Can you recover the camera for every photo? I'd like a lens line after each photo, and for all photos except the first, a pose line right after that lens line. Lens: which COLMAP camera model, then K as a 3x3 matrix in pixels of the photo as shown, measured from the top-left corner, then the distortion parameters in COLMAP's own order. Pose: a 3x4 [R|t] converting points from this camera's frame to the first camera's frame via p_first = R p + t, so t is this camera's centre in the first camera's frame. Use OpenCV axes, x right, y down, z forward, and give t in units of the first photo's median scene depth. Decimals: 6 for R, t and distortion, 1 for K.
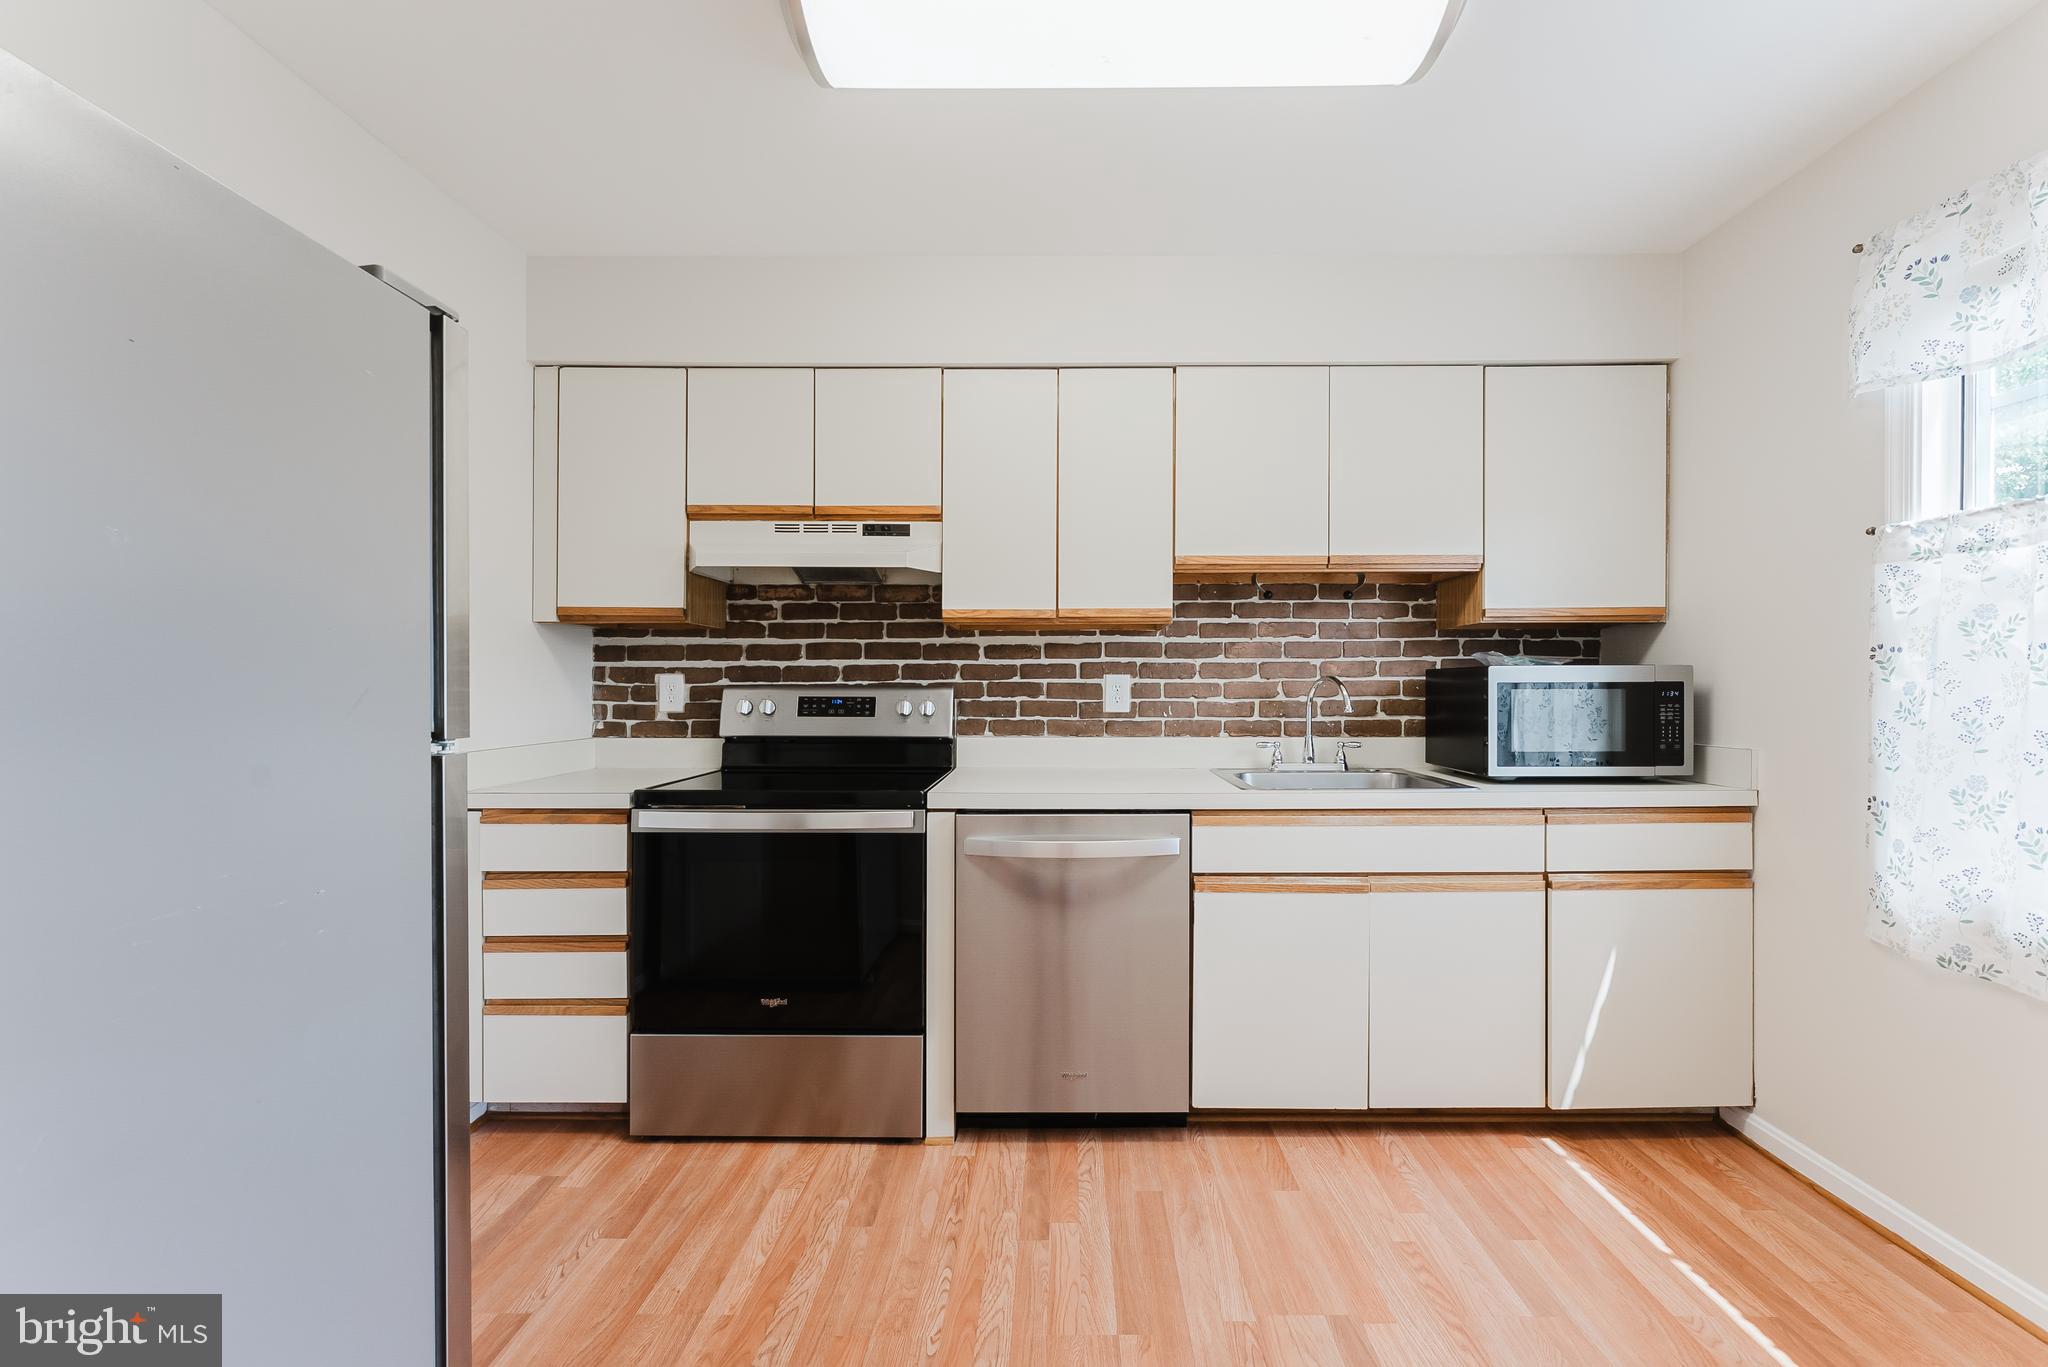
lens RADIAL K [[834.5, 0, 1073.1], [0, 834.5, 678.6], [0, 0, 1]] dist [0.000663, 0.000362]
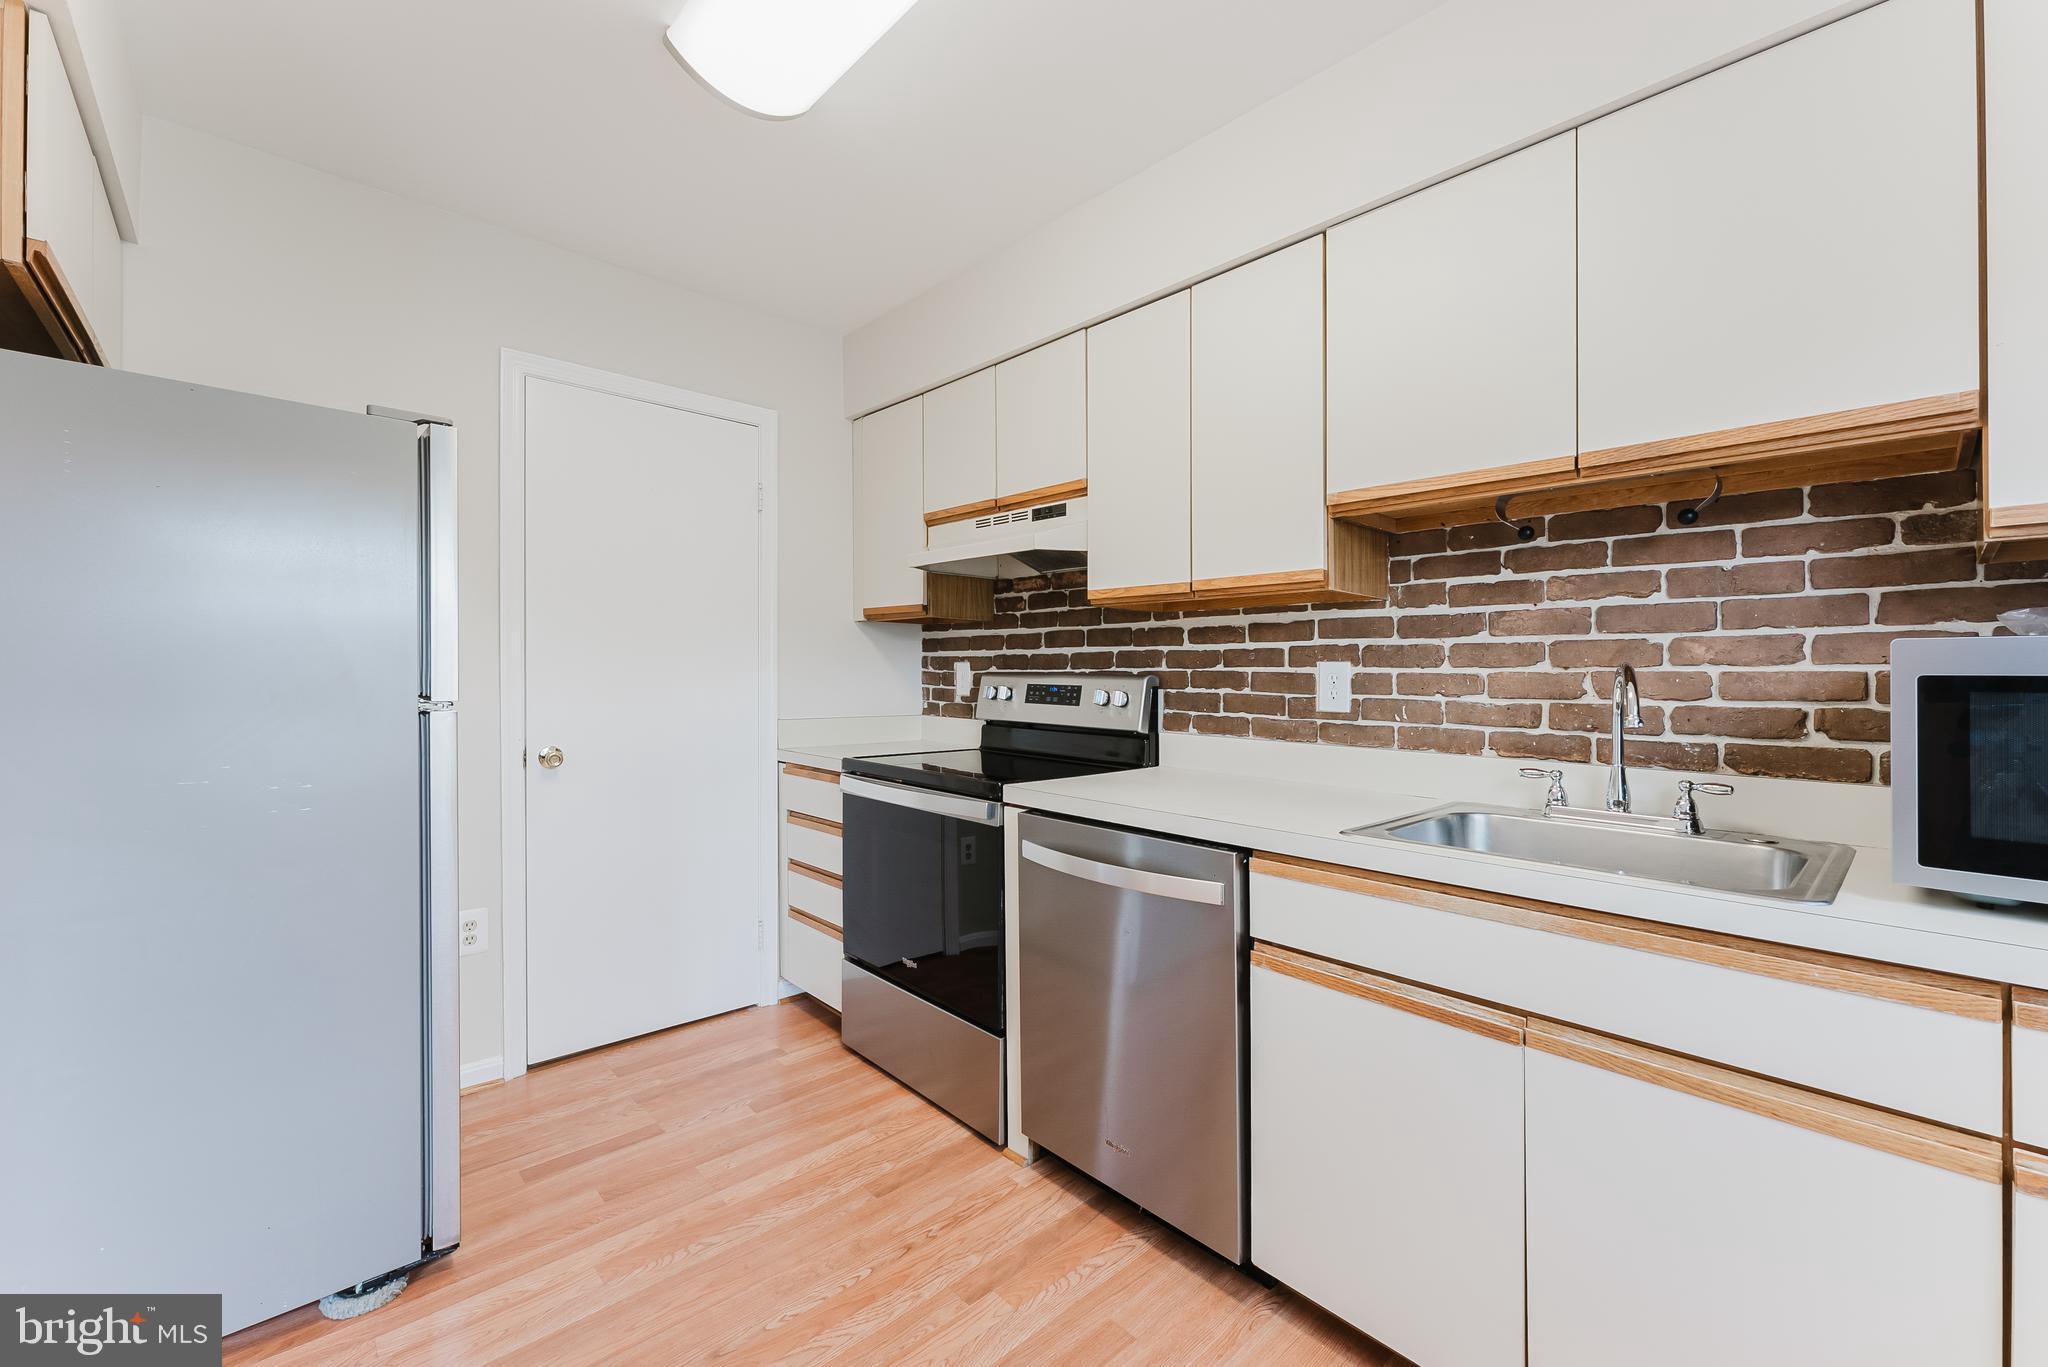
lens RADIAL K [[834.5, 0, 1028.4], [0, 834.5, 671.8], [0, 0, 1]] dist [0.000663, 0.000362]
pose [[0.679419, 0.006207, -0.733725, 0.419508], [-0.005801, 0.999978, 0.003089, 0.003476], [0.733728, 0.002157, 0.679440, 0.289844]]
